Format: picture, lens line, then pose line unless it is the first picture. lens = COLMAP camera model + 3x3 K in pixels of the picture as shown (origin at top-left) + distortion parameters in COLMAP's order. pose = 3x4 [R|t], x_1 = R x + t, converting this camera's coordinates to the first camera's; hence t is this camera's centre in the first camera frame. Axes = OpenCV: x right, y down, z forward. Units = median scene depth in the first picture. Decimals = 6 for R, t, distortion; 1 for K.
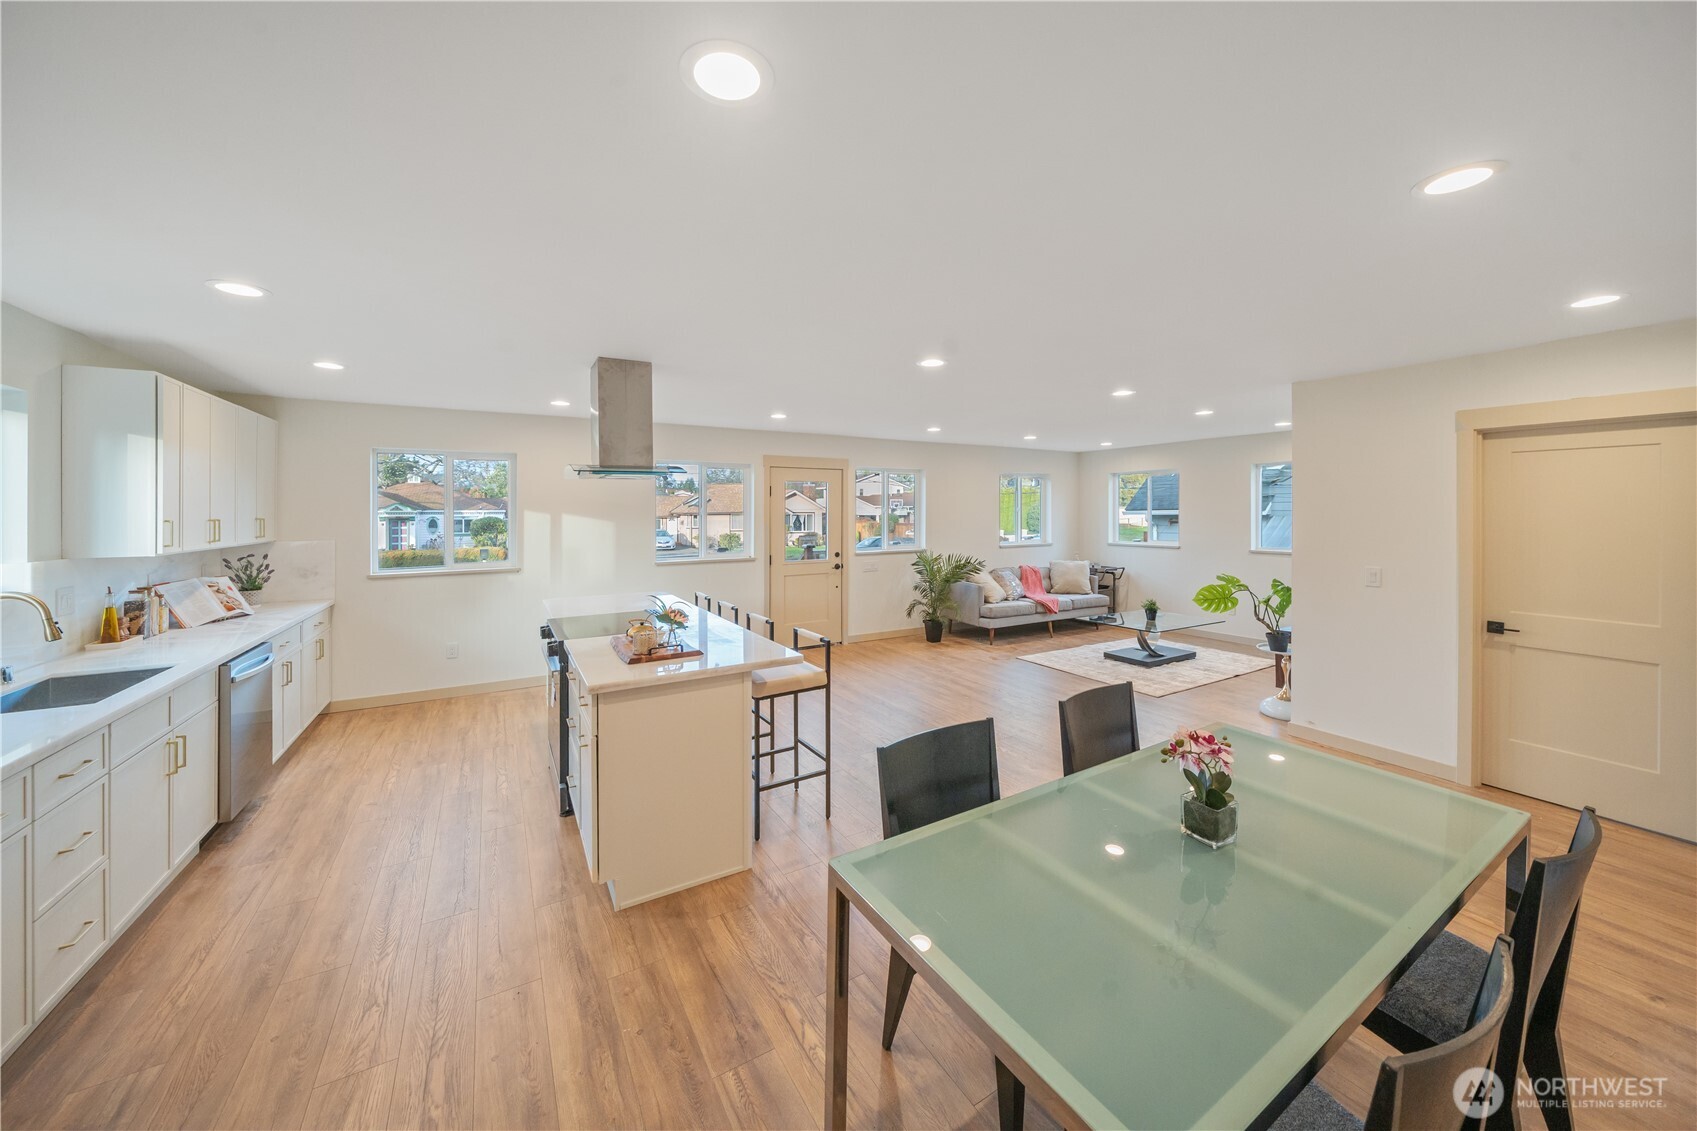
lens RADIAL K [[595.5, 0, 850.4], [0, 595.5, 517.0], [0, 0, 1]] dist [-0.000946, -0.000080]
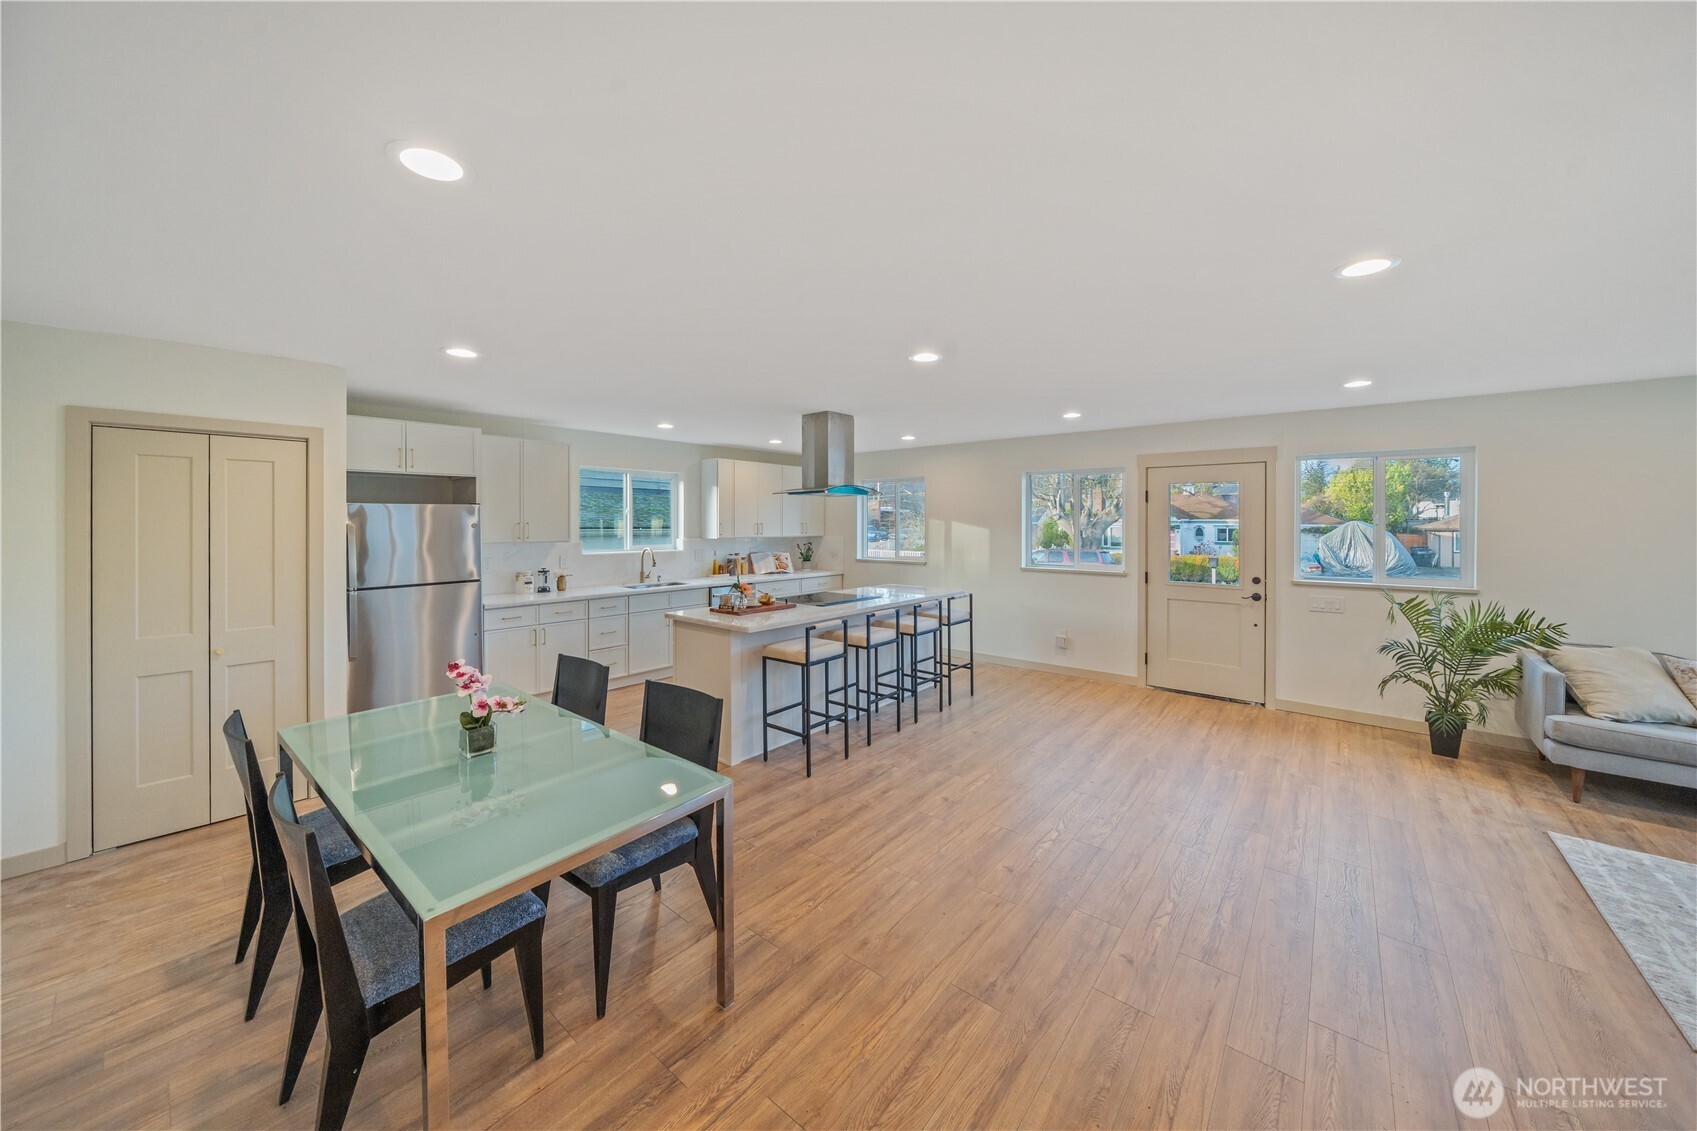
lens RADIAL K [[595.5, 0, 850.4], [0, 595.5, 517.0], [0, 0, 1]] dist [-0.000946, -0.000080]
pose [[0.349257, -0.002886, -0.937023, 0.482041], [-0.011461, 0.999907, -0.007351, -0.002956], [0.936957, 0.013307, 0.349191, 0.283746]]
